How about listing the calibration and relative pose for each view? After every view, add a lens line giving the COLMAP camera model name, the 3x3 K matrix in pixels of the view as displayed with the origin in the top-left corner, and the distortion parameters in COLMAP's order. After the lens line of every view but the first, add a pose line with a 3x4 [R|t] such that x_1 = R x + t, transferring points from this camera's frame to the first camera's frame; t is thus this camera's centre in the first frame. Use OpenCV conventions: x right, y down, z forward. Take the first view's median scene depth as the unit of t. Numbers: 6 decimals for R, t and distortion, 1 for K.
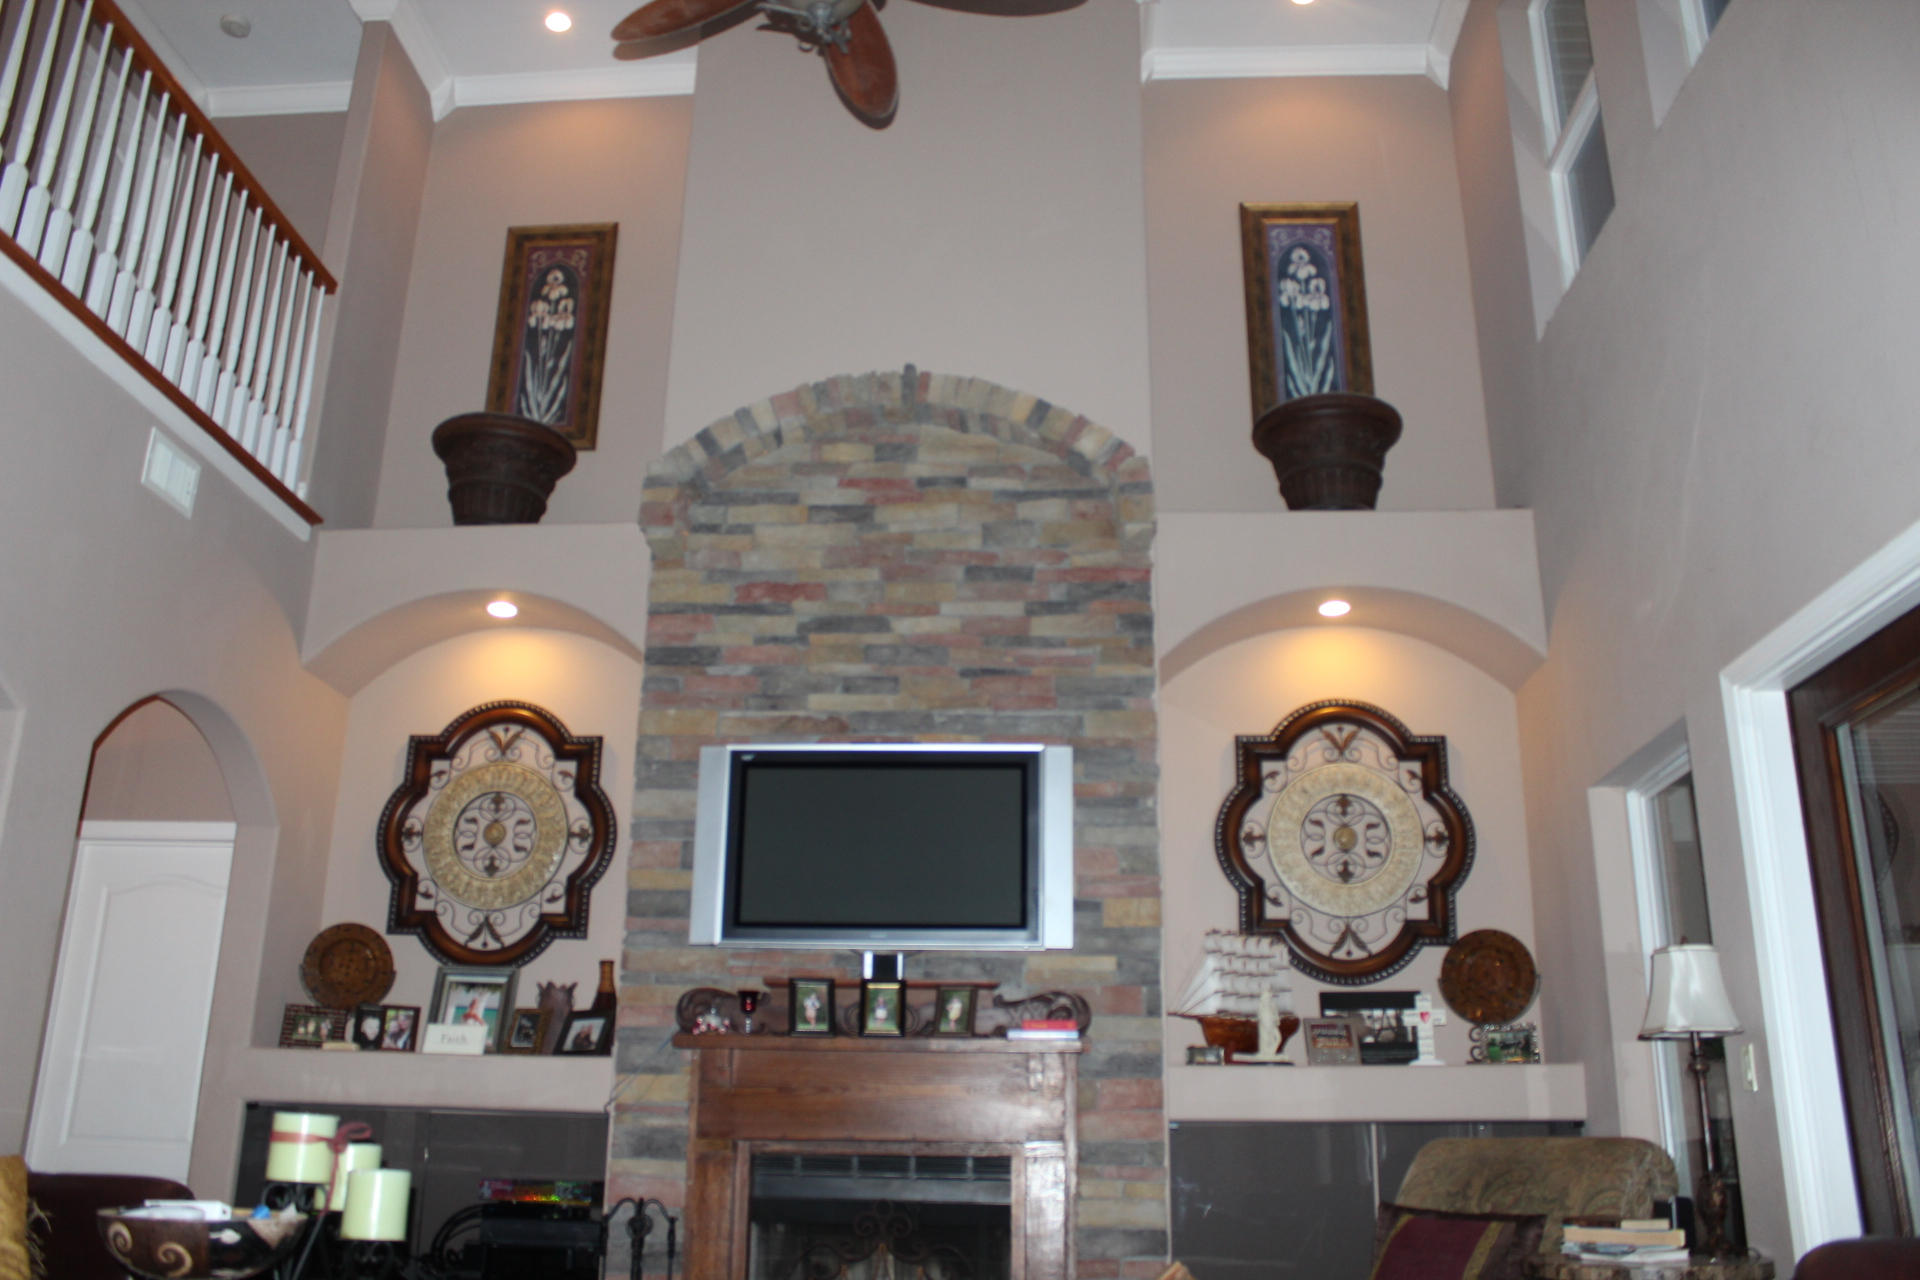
lens RADIAL K [[1607.2, 0, 958.4], [0, 1607.2, 620.6], [0, 0, 1]] dist [-0.160211, 0.127093]
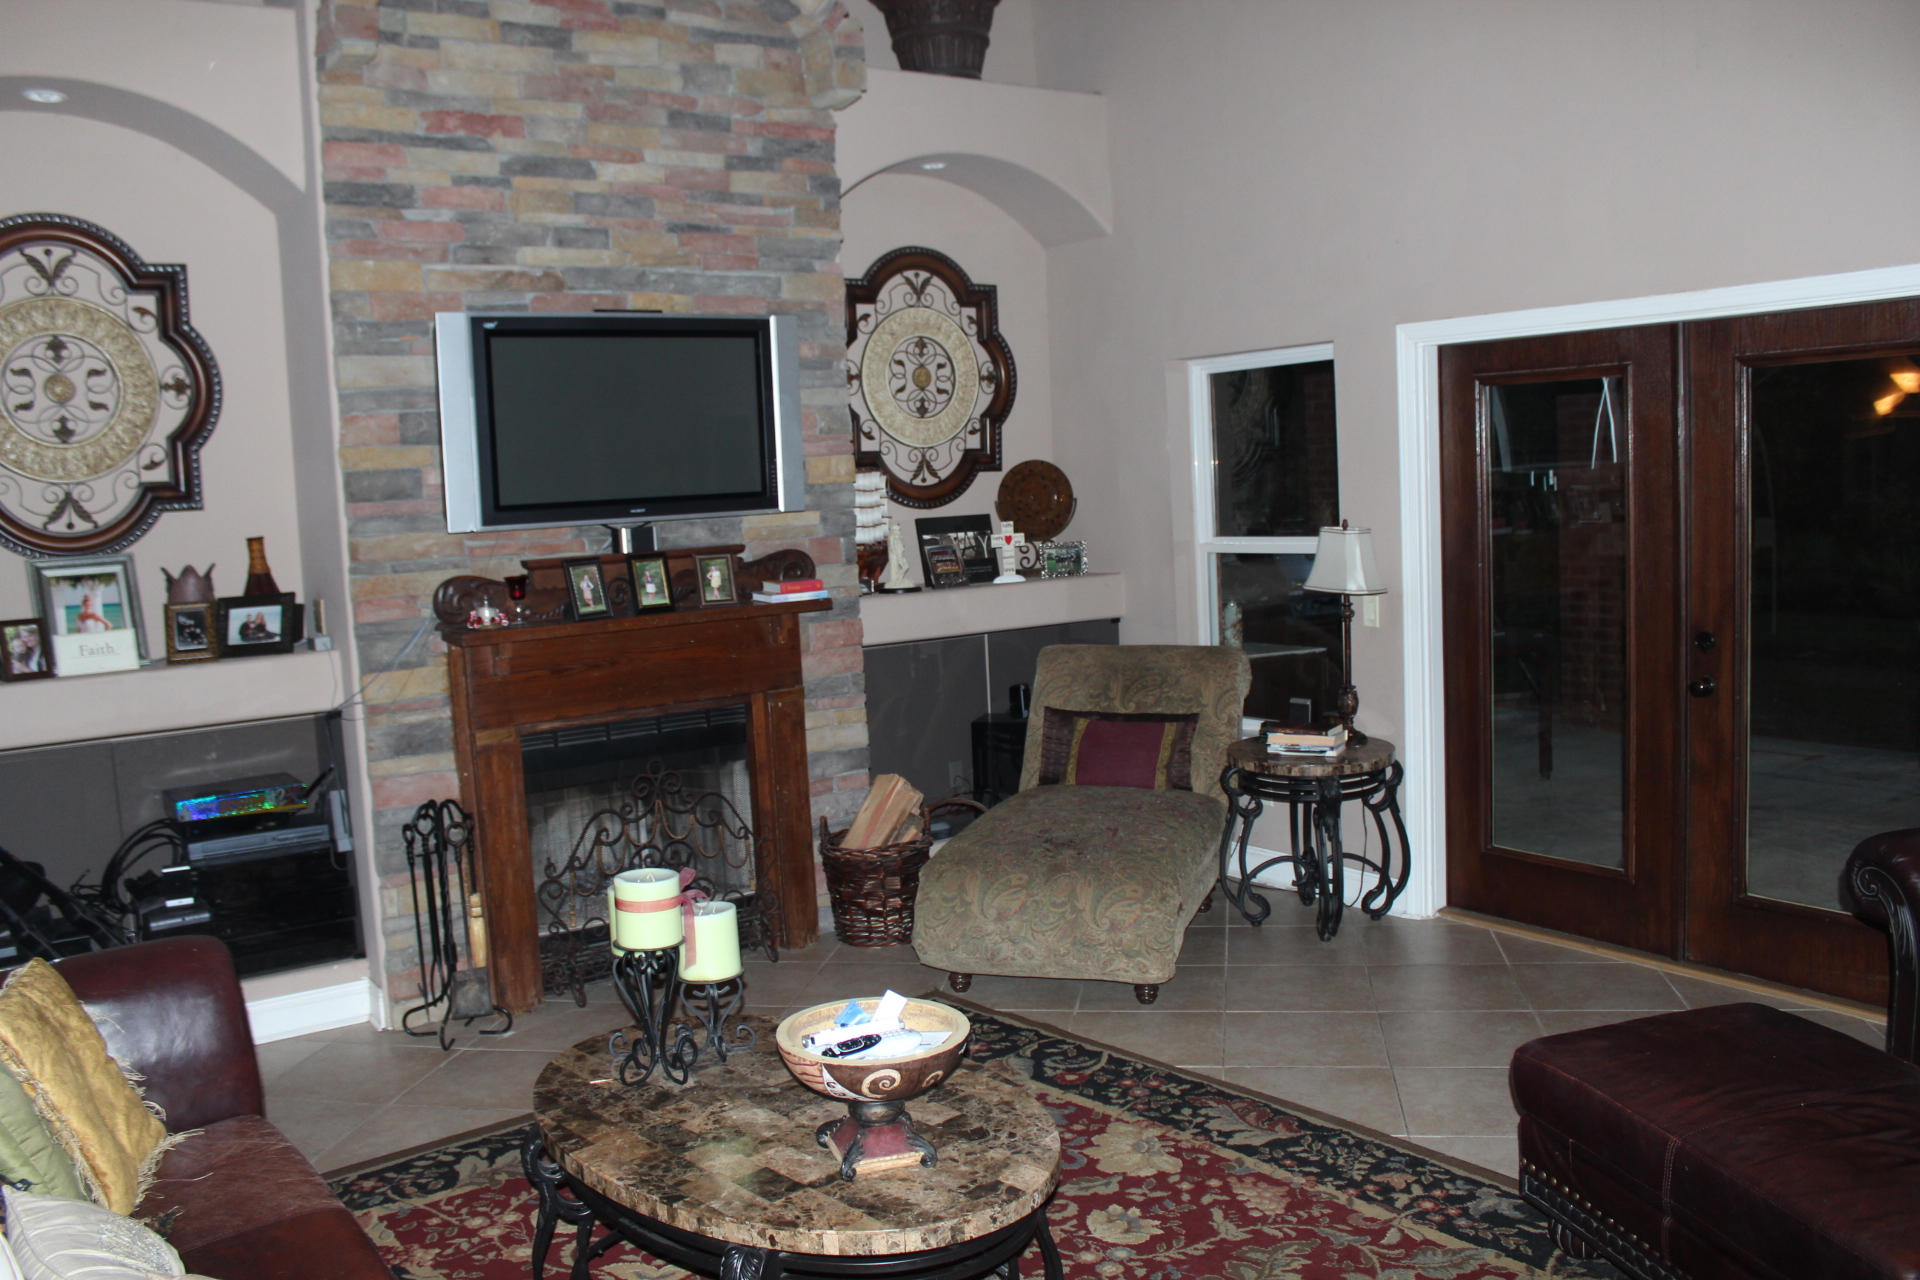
lens RADIAL K [[1607.2, 0, 959.8], [0, 1607.2, 612.6], [0, 0, 1]] dist [-0.160211, 0.127093]
pose [[0.780368, -0.104422, 0.616541, -0.467293], [-0.148376, 0.926881, 0.344785, -0.105997], [-0.607463, -0.360539, 0.707814, 0.137606]]
